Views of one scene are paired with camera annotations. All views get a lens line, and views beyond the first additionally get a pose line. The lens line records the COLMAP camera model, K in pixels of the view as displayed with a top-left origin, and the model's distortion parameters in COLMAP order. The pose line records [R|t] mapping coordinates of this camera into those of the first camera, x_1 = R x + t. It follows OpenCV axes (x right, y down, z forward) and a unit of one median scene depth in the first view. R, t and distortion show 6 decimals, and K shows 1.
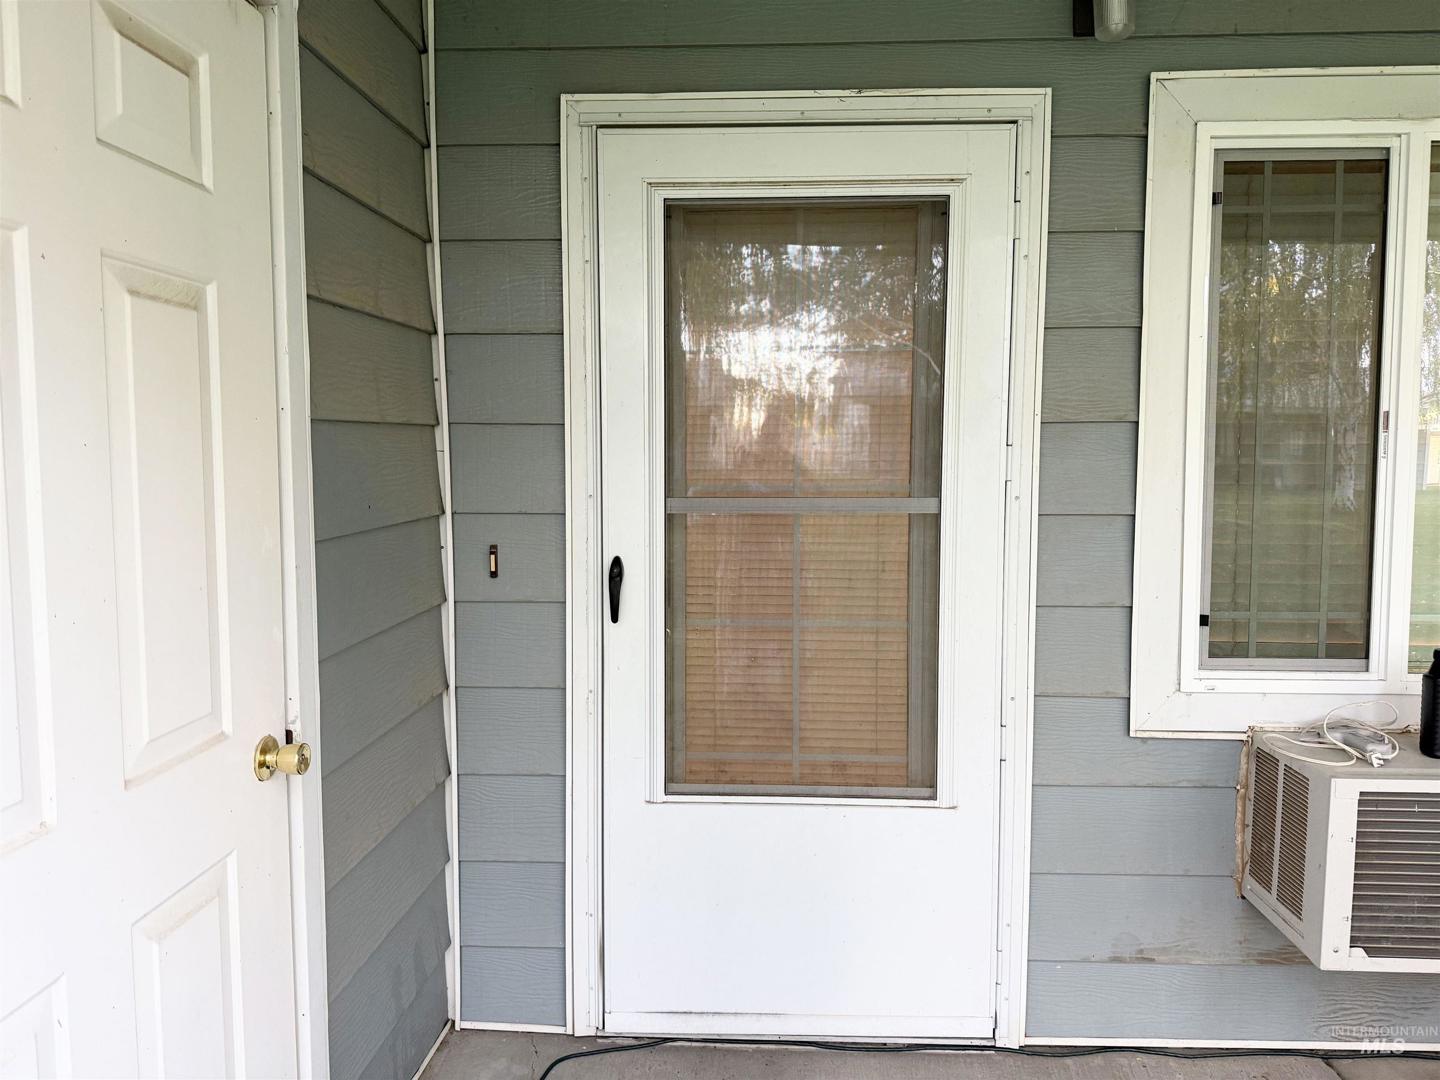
lens RADIAL K [[1002.5, 0, 712.5], [0, 1002.5, 538.0], [0, 0, 1]] dist [0.057872, -0.090134]
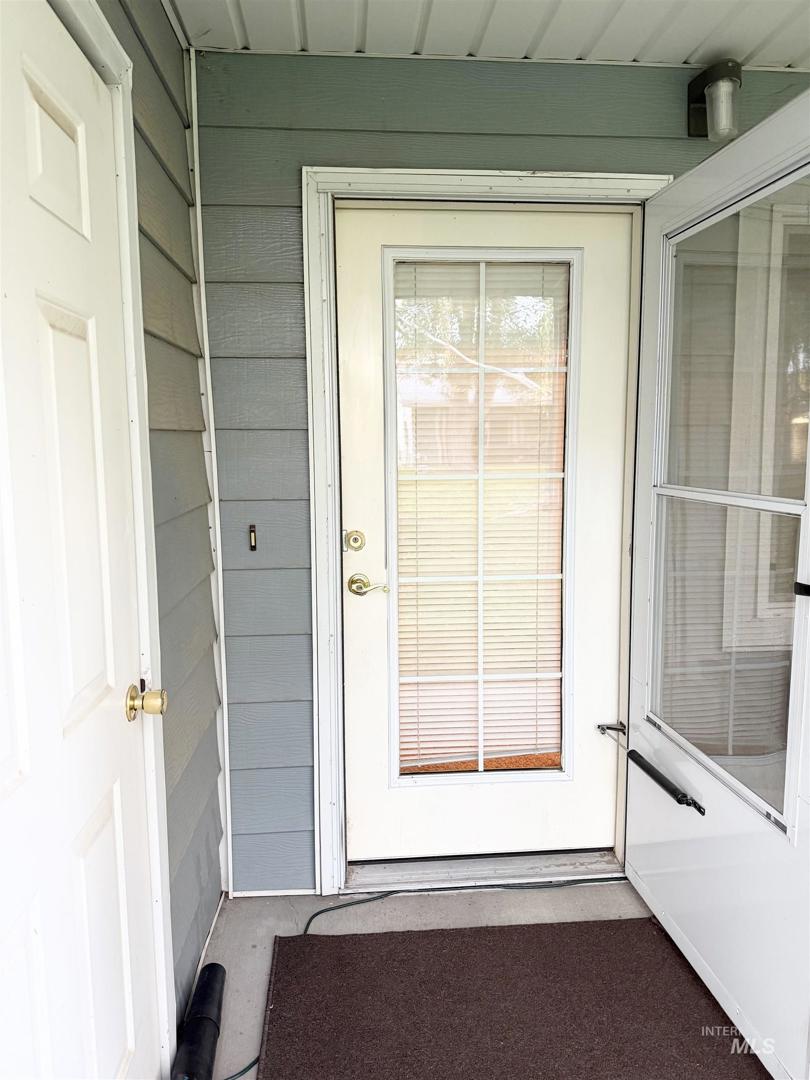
lens RADIAL K [[751.9, 0, 405.0], [0, 751.9, 540.0], [0, 0, 1]] dist [0.057872, -0.090134]
pose [[0.991488, -0.025683, 0.127641, -0.151472], [0.020399, 0.998887, 0.042534, -0.010736], [-0.128592, -0.039568, 0.990908, 0.026728]]
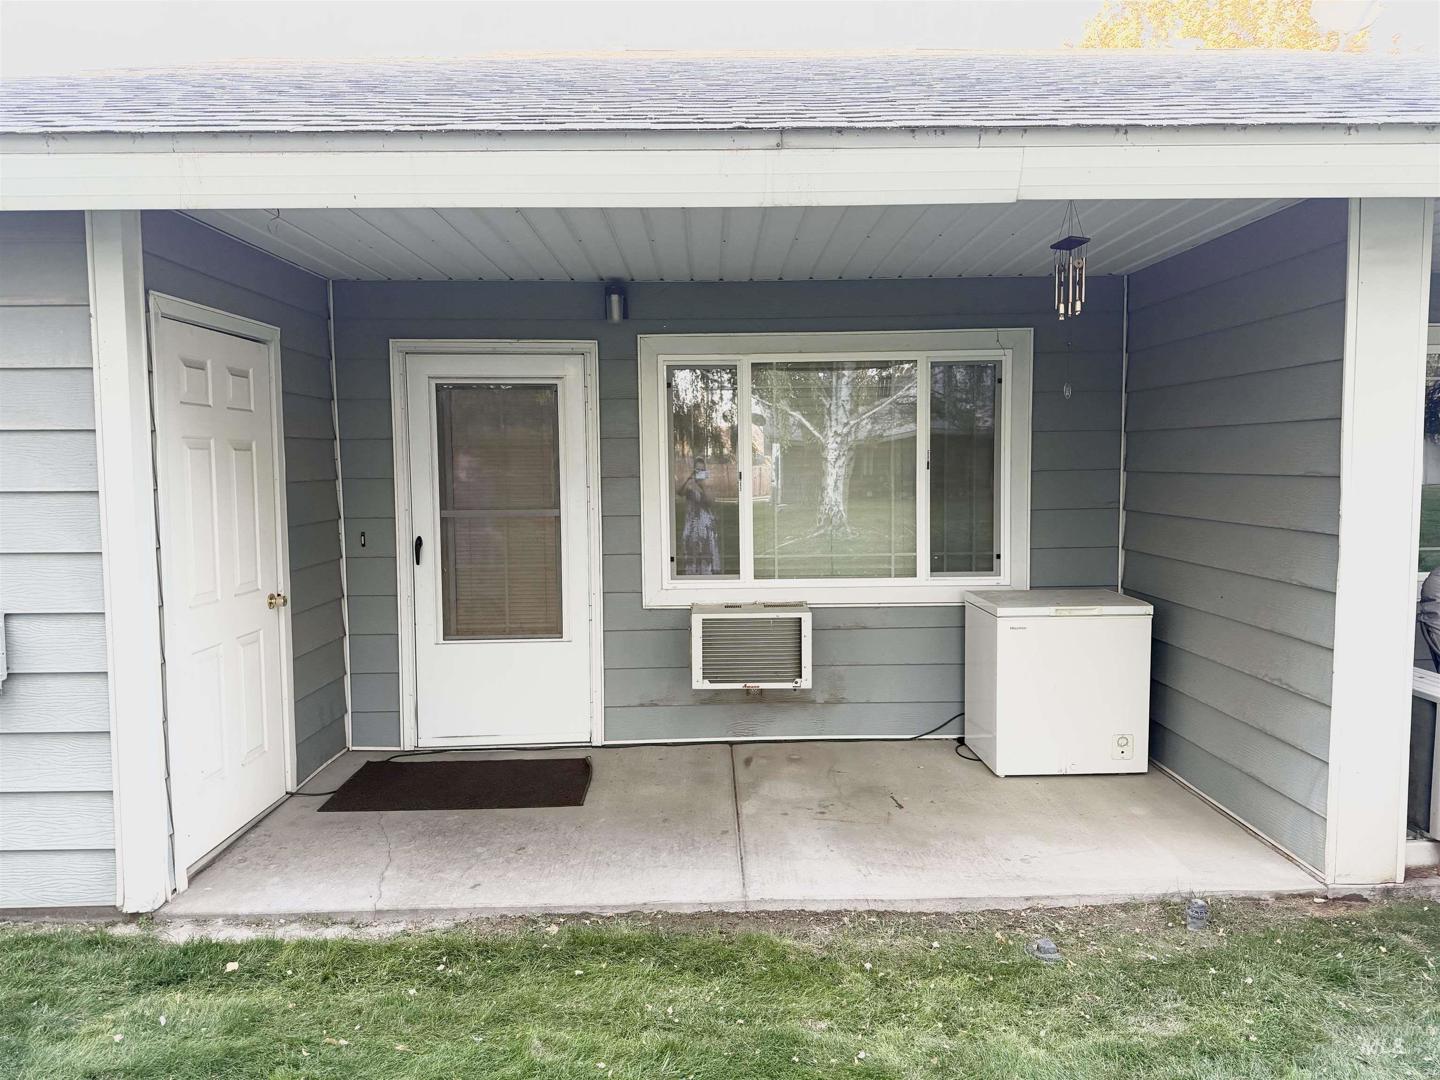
lens RADIAL K [[1001.1, 0, 751.7], [0, 1001.1, 548.3], [0, 0, 1]] dist [0.058977, -0.086735]
pose [[0.995556, -0.014291, 0.093081, 0.450974], [0.015104, 0.999854, -0.008034, 0.077331], [-0.092953, 0.009404, 0.995626, -1.372400]]
